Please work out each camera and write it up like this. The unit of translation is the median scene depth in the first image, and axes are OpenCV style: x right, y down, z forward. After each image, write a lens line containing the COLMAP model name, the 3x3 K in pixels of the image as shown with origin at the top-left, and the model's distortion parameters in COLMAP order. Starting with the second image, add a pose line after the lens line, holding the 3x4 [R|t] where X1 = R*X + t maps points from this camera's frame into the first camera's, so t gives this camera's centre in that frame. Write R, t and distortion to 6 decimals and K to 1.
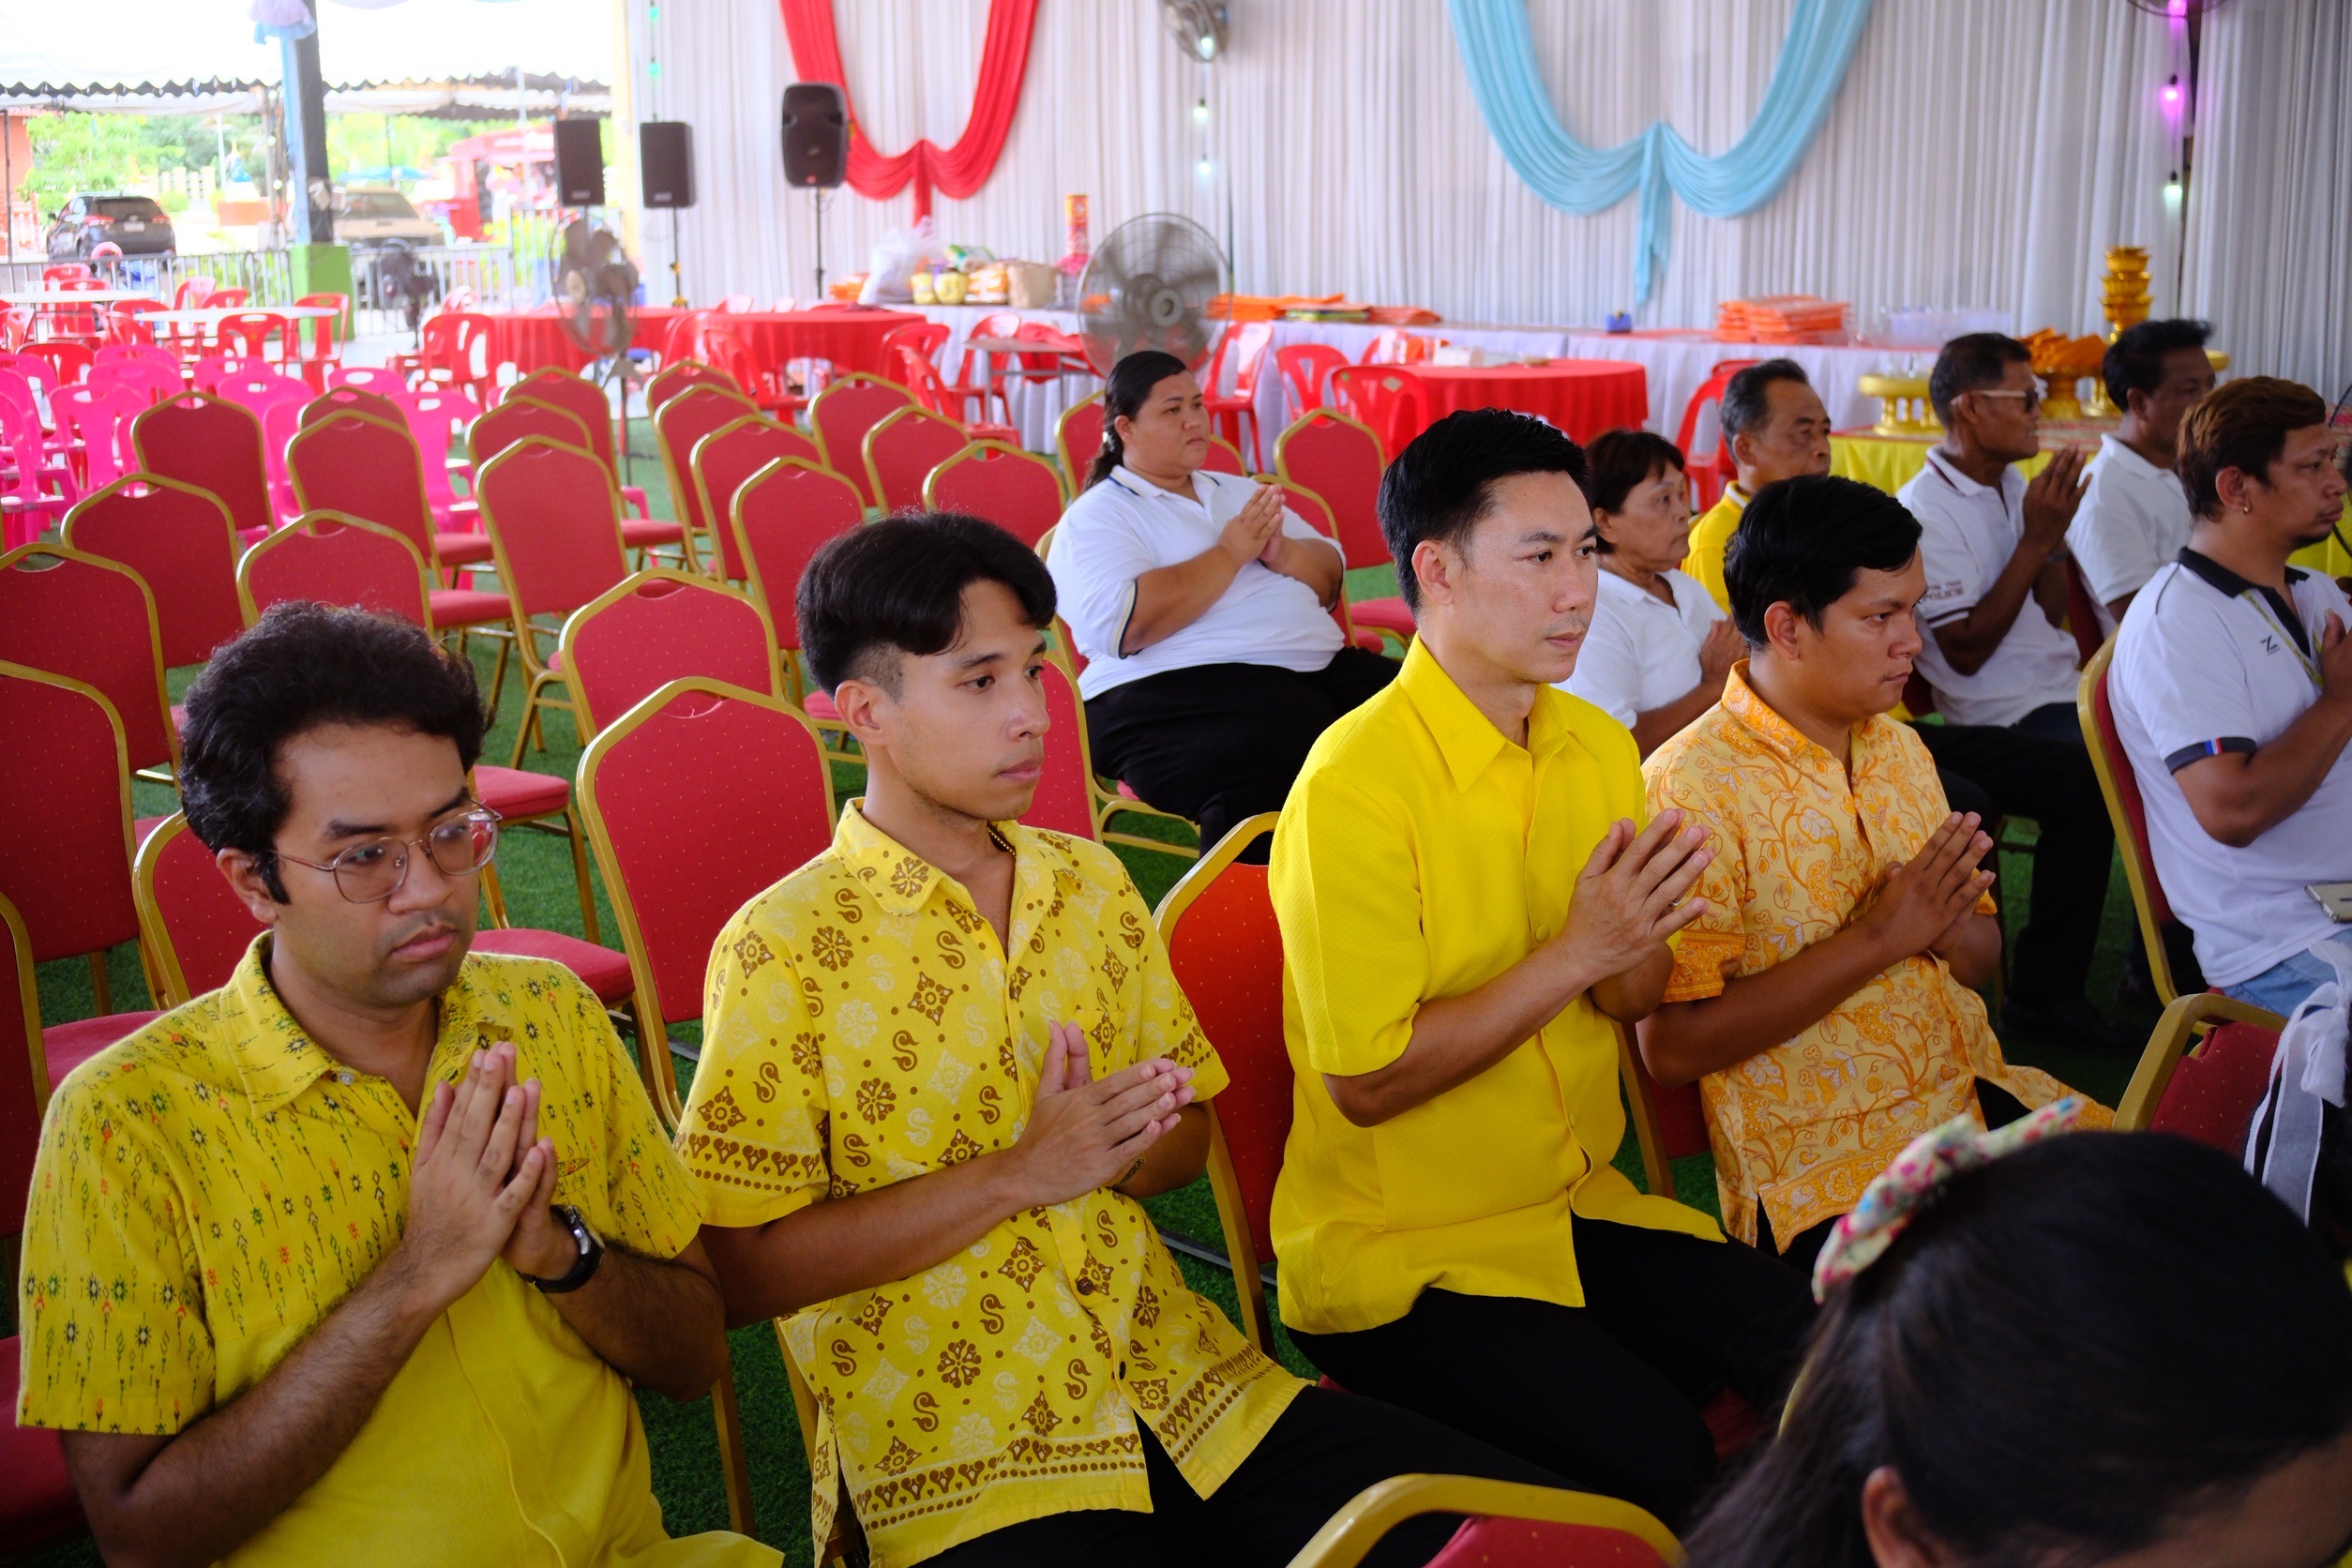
lens RADIAL K [[2904.6, 0, 1223.7], [0, 2904.6, 782.7], [0, 0, 1]] dist [0.034814, -0.061439]
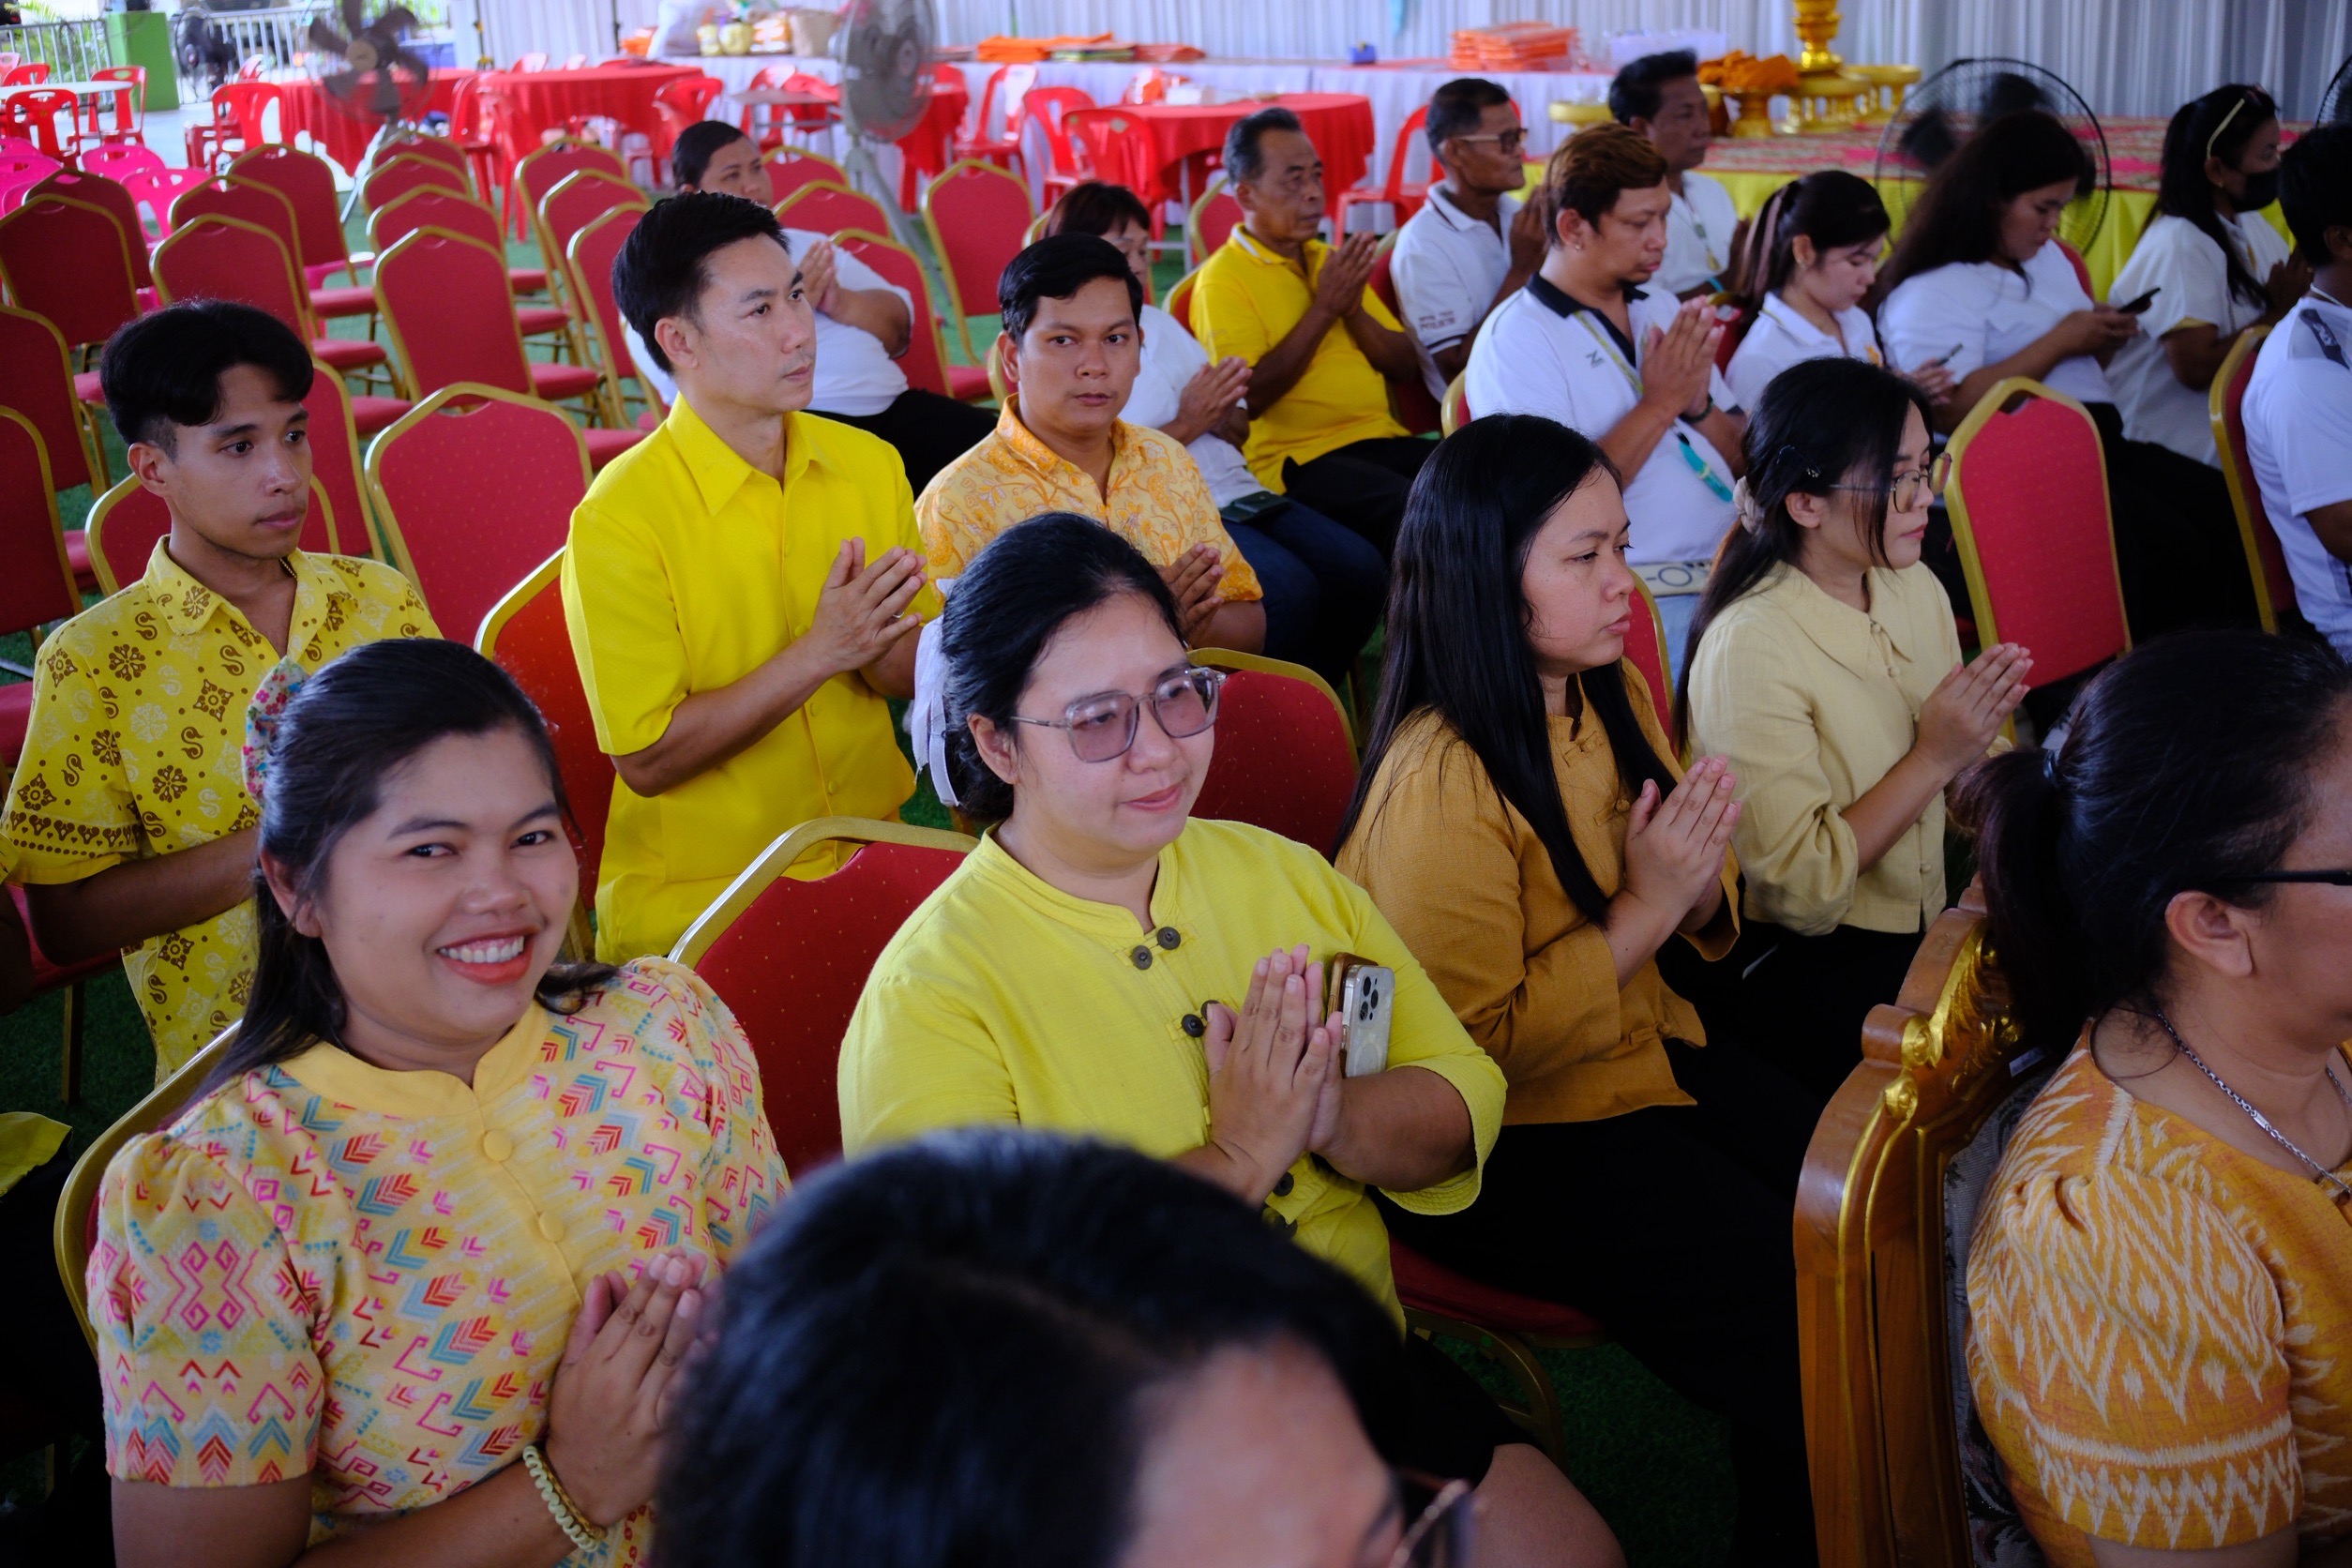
lens RADIAL K [[2916.8, 0, 1176.0], [0, 2916.8, 784.0], [0, 0, 1]] dist [0.014124, -0.004815]
pose [[0.999286, -0.037402, 0.005383, 0.059326], [0.036764, 0.995236, 0.090297, 0.002400], [-0.008735, -0.090035, 0.995900, -0.049326]]
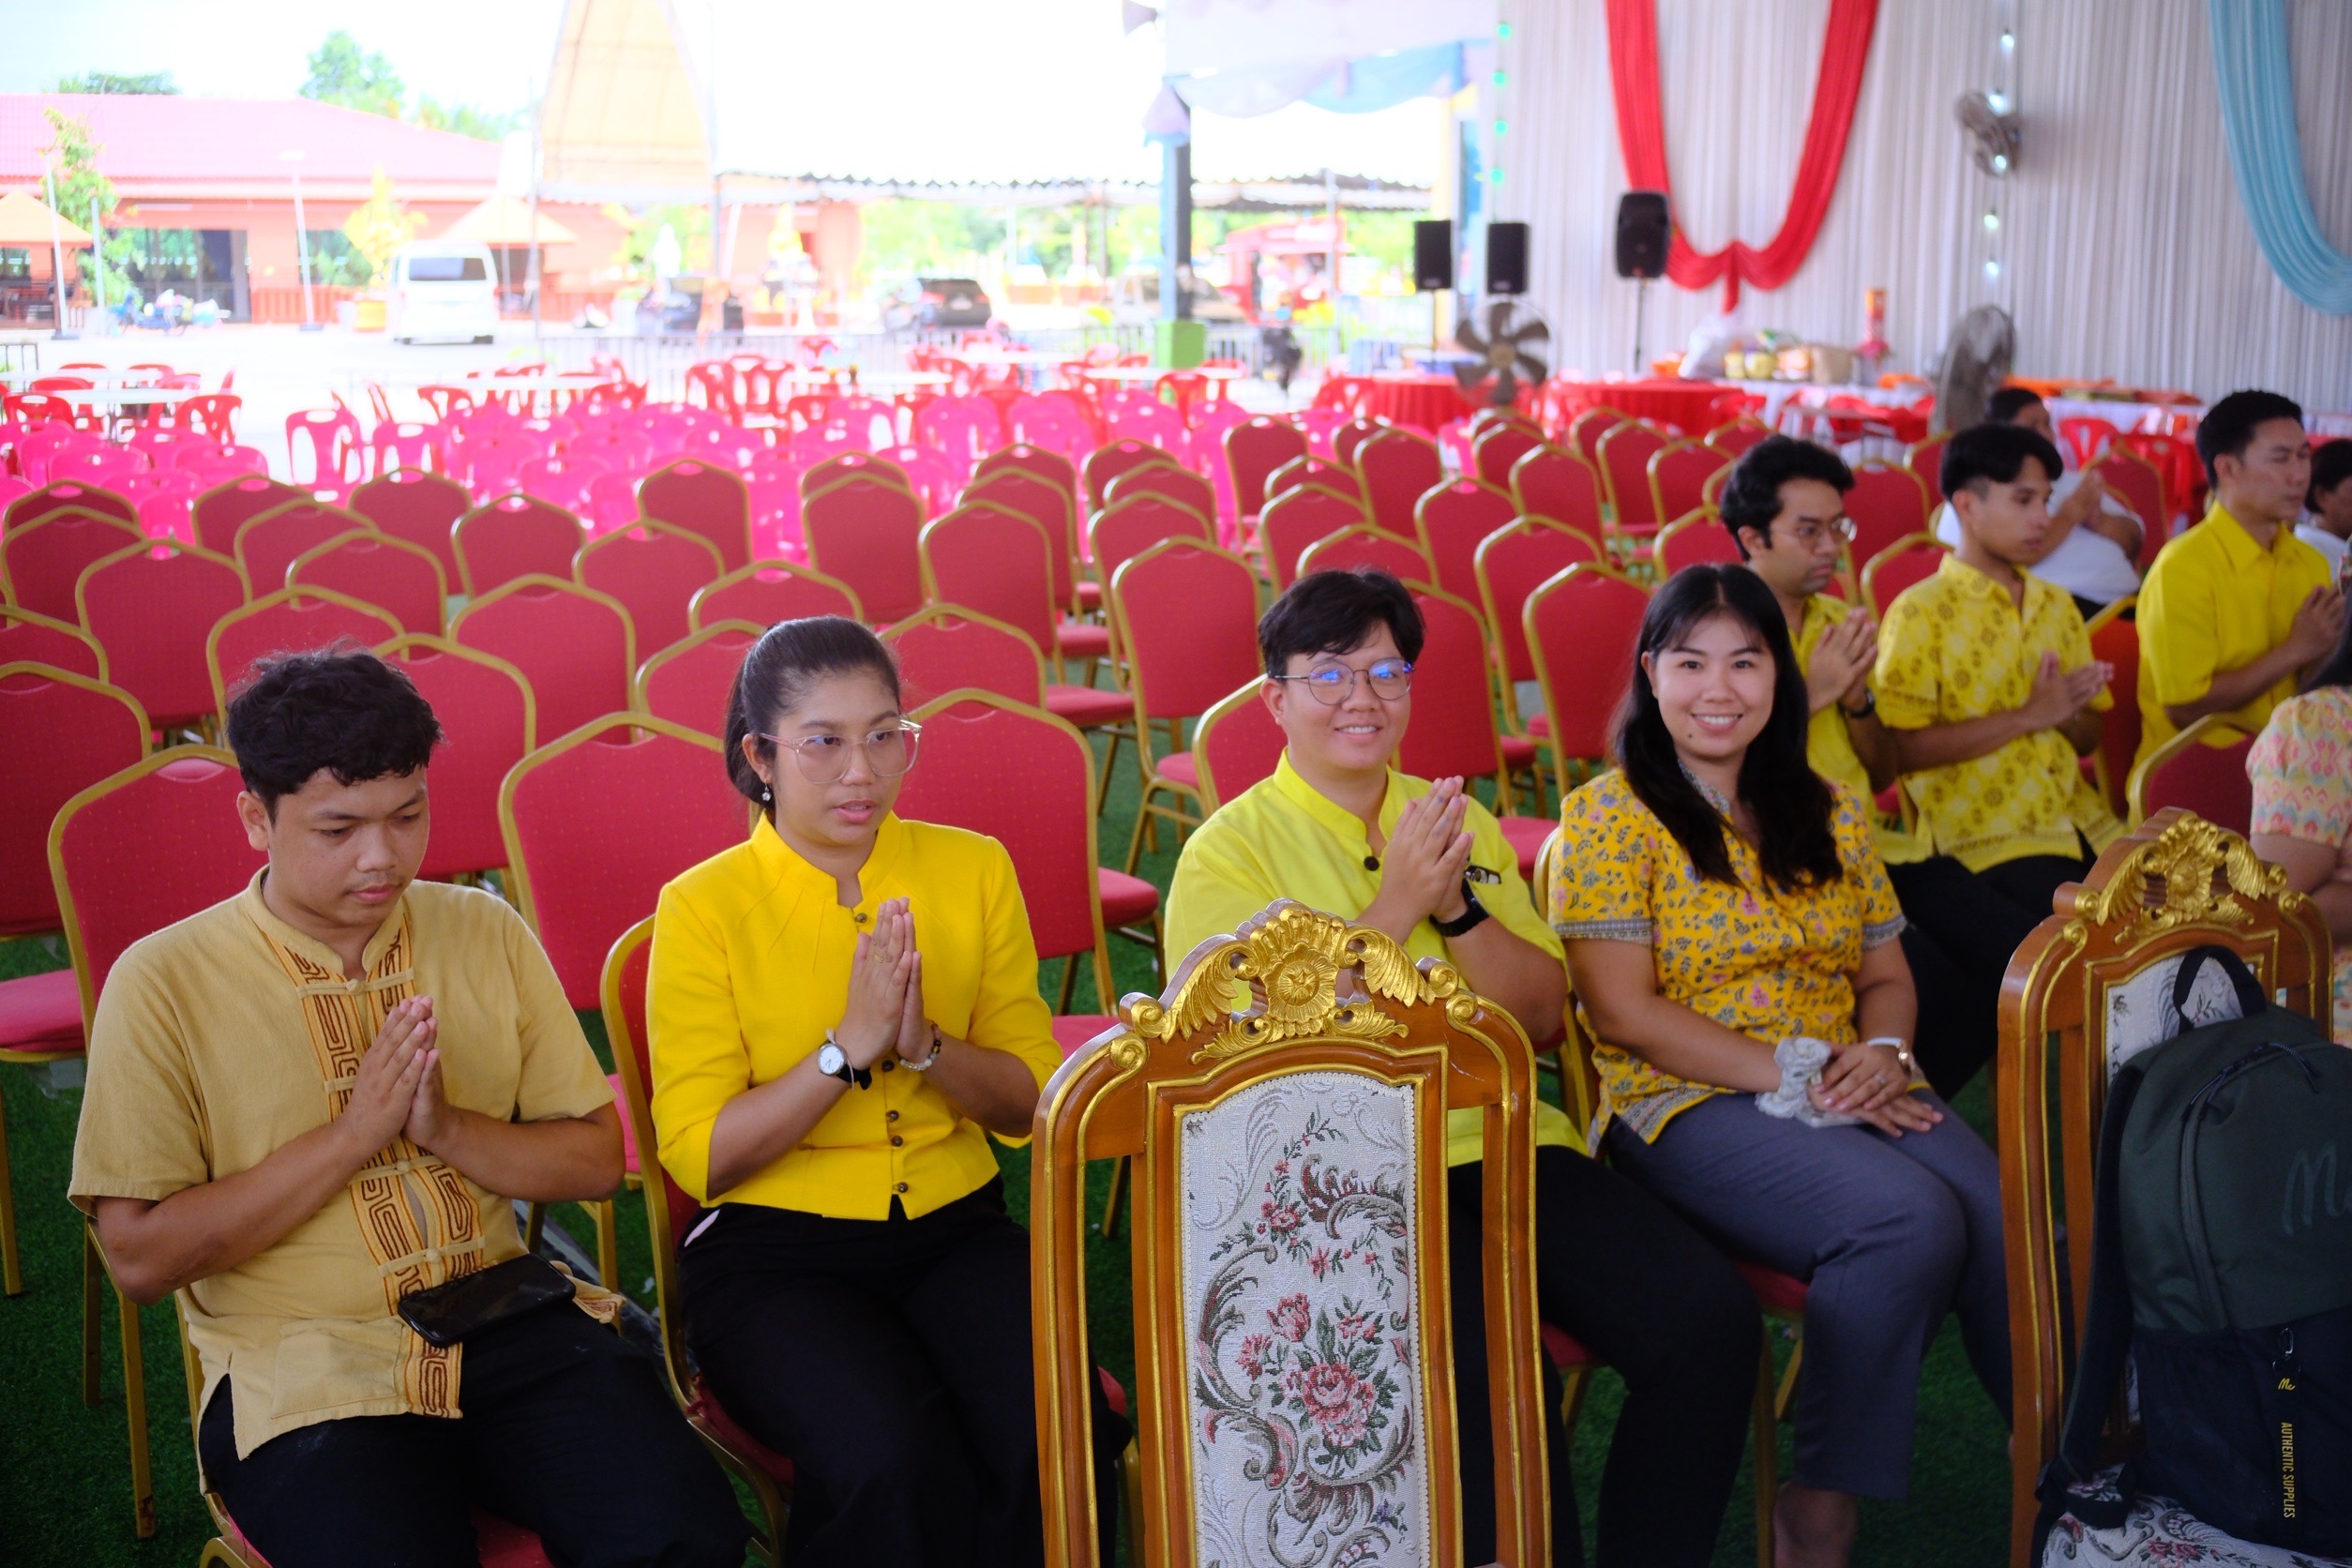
lens RADIAL K [[2934.0, 0, 1176.0], [0, 2934.0, 784.0], [0, 0, 1]] dist [0.000786, -0.038973]
pose [[0.967379, 0.059594, -0.246225, -0.027944], [-0.067329, 0.997463, -0.023107, 0.054973], [0.244223, 0.038931, 0.968937, -0.262419]]
